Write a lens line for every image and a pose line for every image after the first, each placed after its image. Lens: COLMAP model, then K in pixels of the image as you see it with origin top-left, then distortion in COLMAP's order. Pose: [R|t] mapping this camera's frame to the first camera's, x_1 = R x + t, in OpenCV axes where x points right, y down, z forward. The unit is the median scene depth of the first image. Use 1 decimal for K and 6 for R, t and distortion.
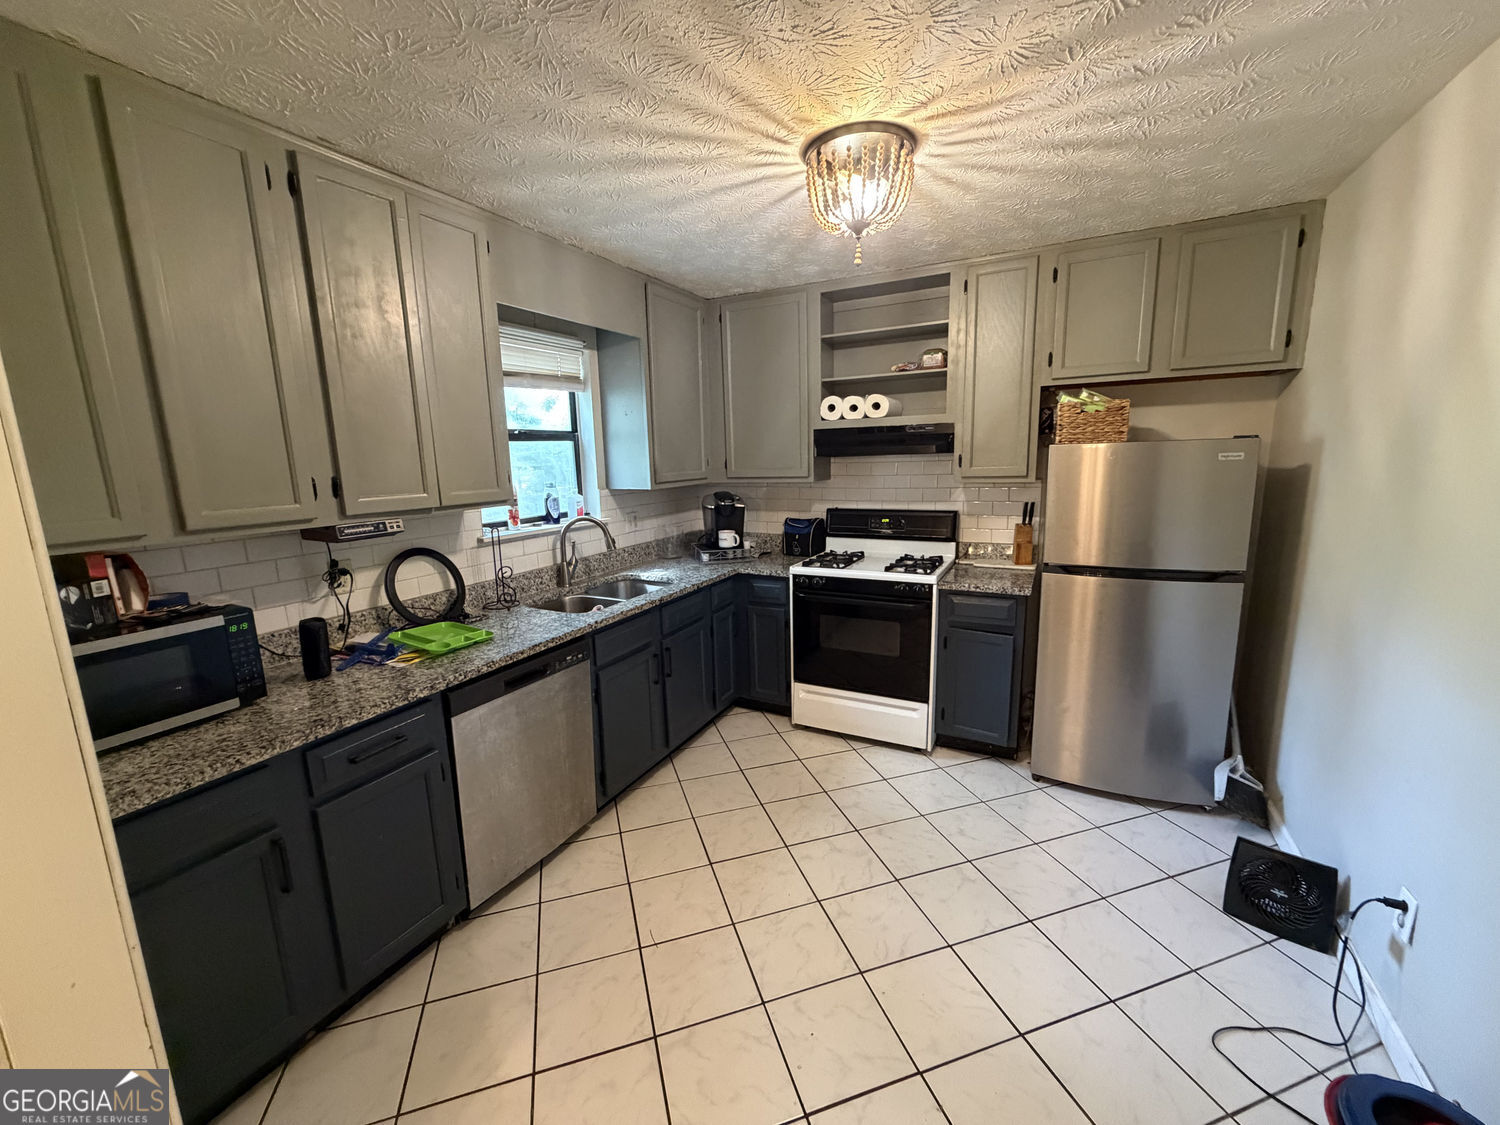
lens RADIAL K [[600.3, 0, 752.0], [0, 600.3, 556.8], [0, 0, 1]] dist [0.000920, -0.000581]
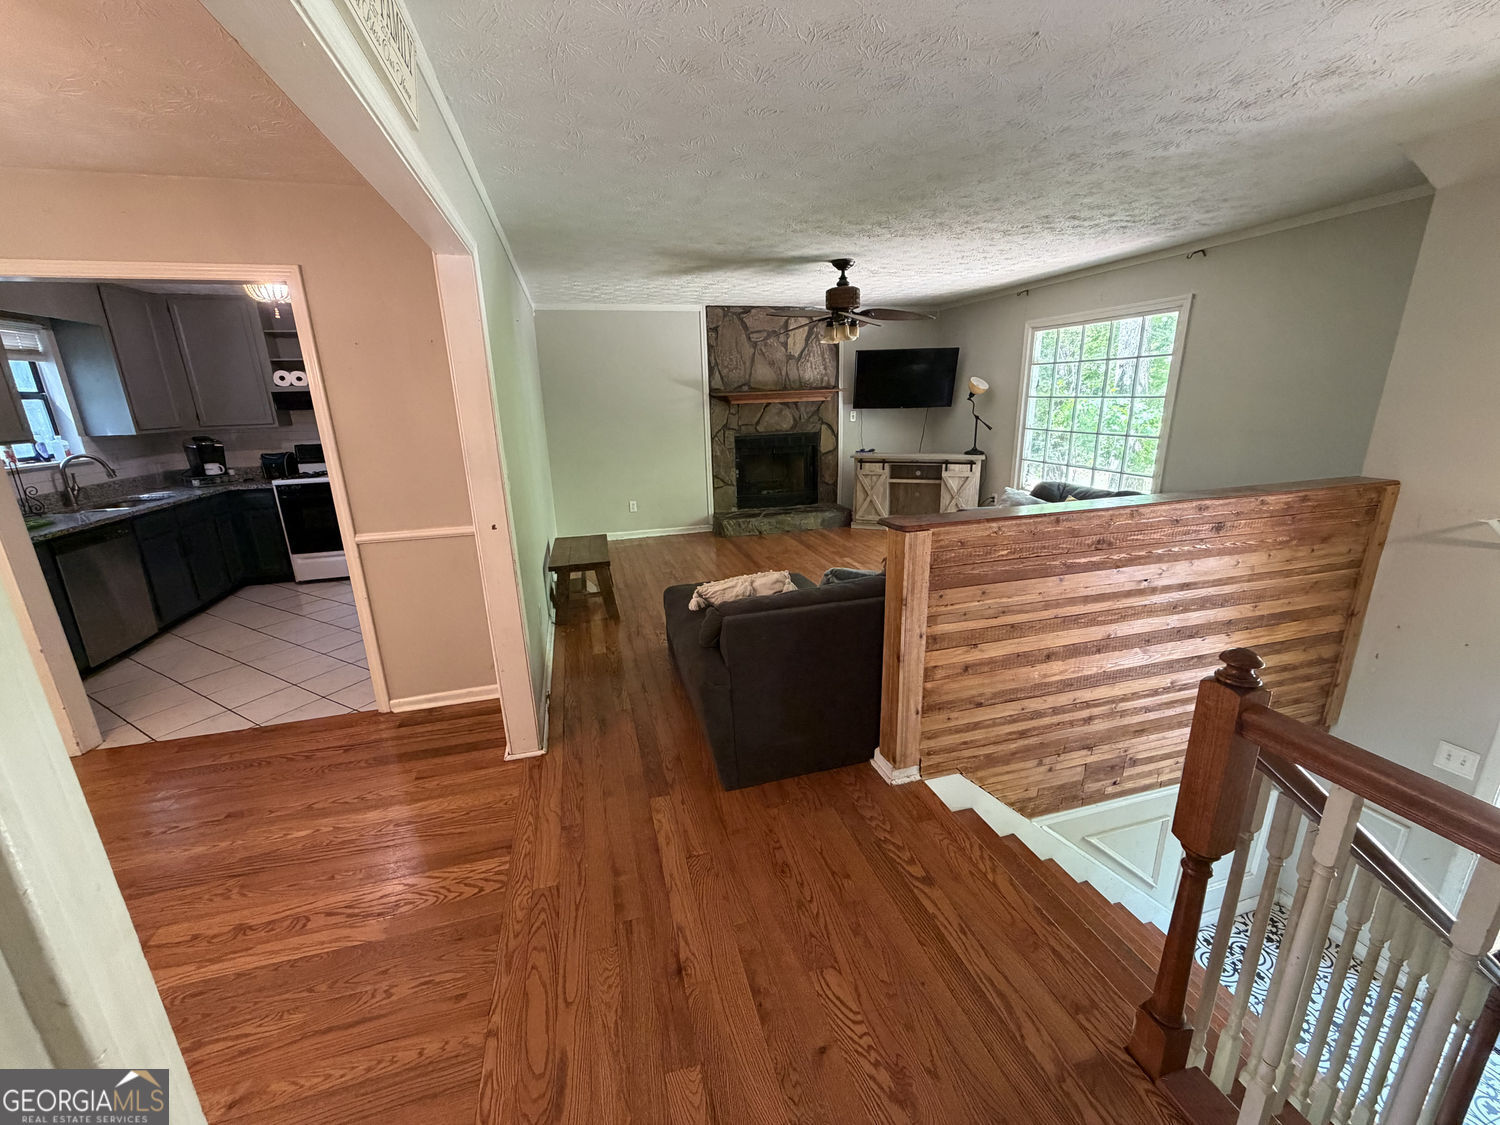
lens RADIAL K [[600.3, 0, 745.1], [0, 600.3, 565.6], [0, 0, 1]] dist [0.000920, -0.000581]
pose [[0.734762, -0.180354, 0.653909, -0.093171], [0.126754, 0.983531, 0.128841, 0.185451], [-0.666377, -0.011781, 0.745522, -0.986493]]
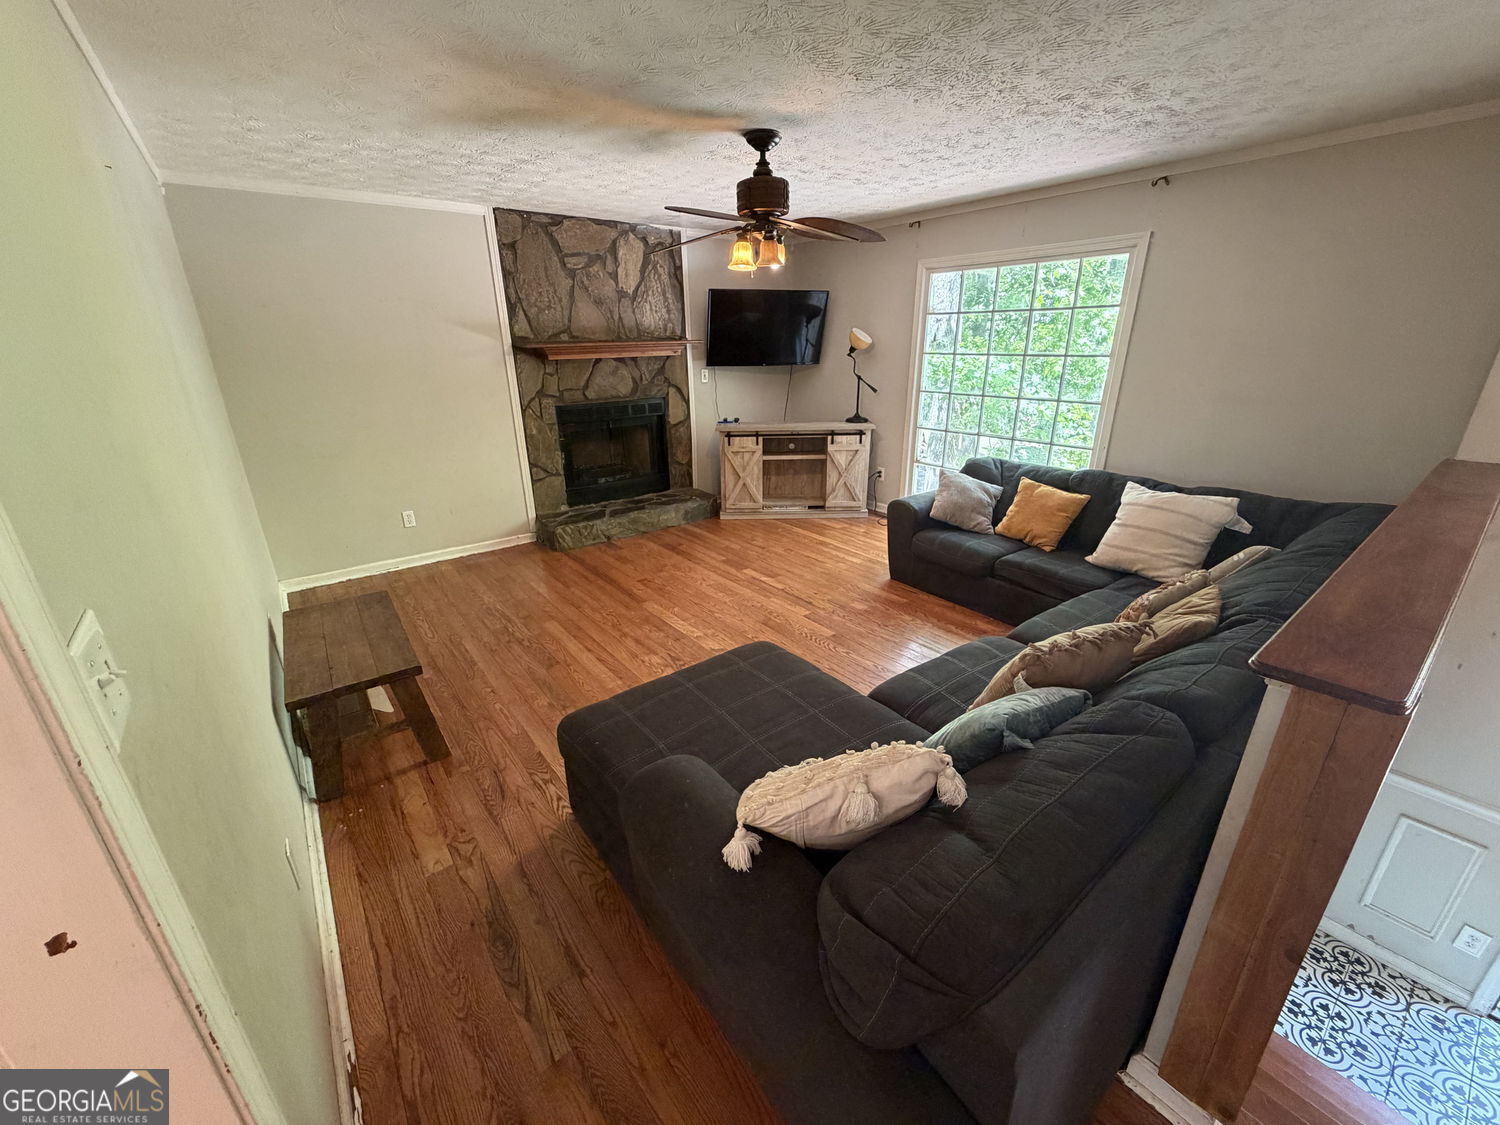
lens RADIAL K [[600.3, 0, 747.5], [0, 600.3, 566.2], [0, 0, 1]] dist [0.000920, -0.000581]
pose [[0.423521, -0.300557, 0.854573, 0.137675], [0.161305, 0.953301, 0.255339, 0.083604], [-0.891410, 0.029705, 0.452224, -0.490765]]
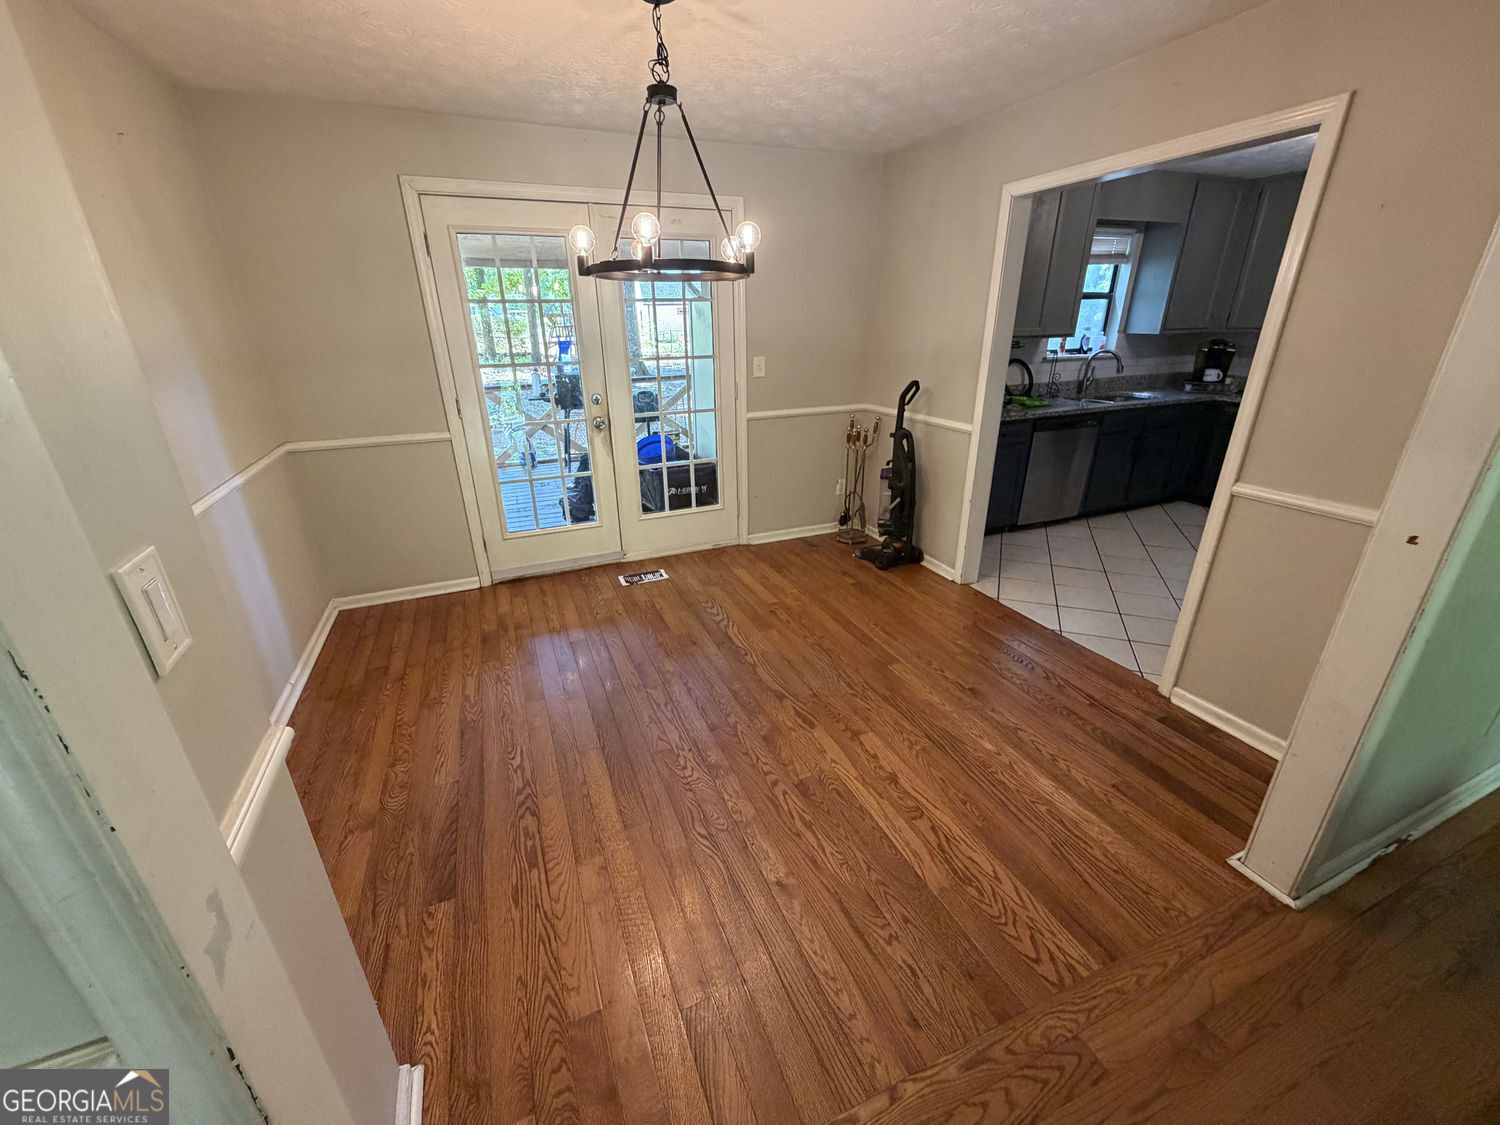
lens RADIAL K [[600.3, 0, 743.9], [0, 600.3, 563.5], [0, 0, 1]] dist [0.000920, -0.000581]
pose [[0.764276, 0.253309, -0.593057, 0.068521], [-0.115533, 0.958530, 0.260524, 0.157955], [0.634456, -0.130594, 0.761847, -0.828931]]
